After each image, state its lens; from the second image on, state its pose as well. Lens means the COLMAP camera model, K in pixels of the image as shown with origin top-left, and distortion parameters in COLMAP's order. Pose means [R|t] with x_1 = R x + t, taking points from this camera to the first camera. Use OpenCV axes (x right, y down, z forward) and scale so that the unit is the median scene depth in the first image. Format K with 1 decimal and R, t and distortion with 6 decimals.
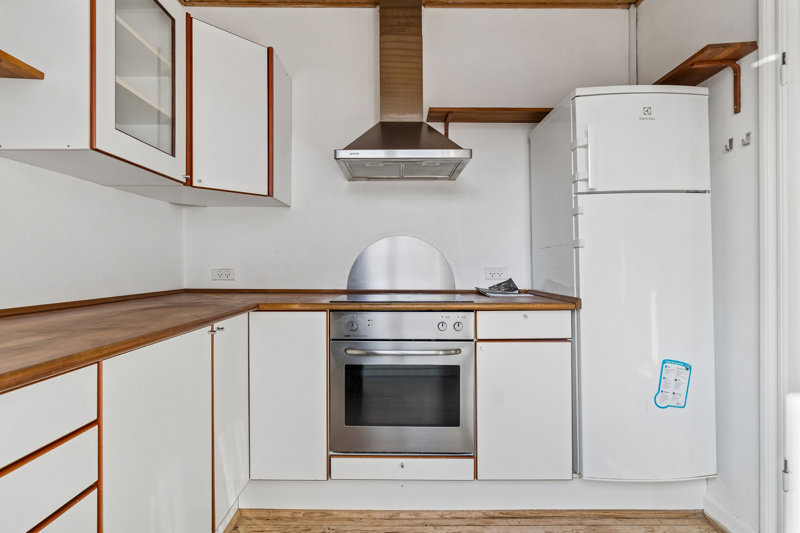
lens RADIAL K [[396.8, 0, 400.0], [0, 396.8, 266.5], [0, 0, 1]] dist [-0.000944, -0.000103]
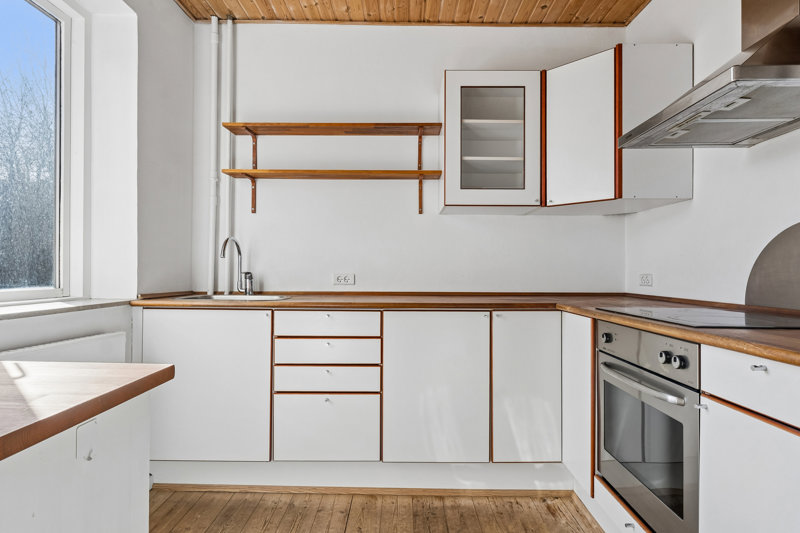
lens RADIAL K [[460.3, 0, 400.0], [0, 460.3, 266.5], [0, 0, 1]] dist [-0.003440, -0.000597]
pose [[-0.016760, -0.010793, -0.999801, 0.901372], [-0.005130, 0.999930, -0.010709, 0.003833], [0.999846, 0.004950, -0.016814, 0.546834]]
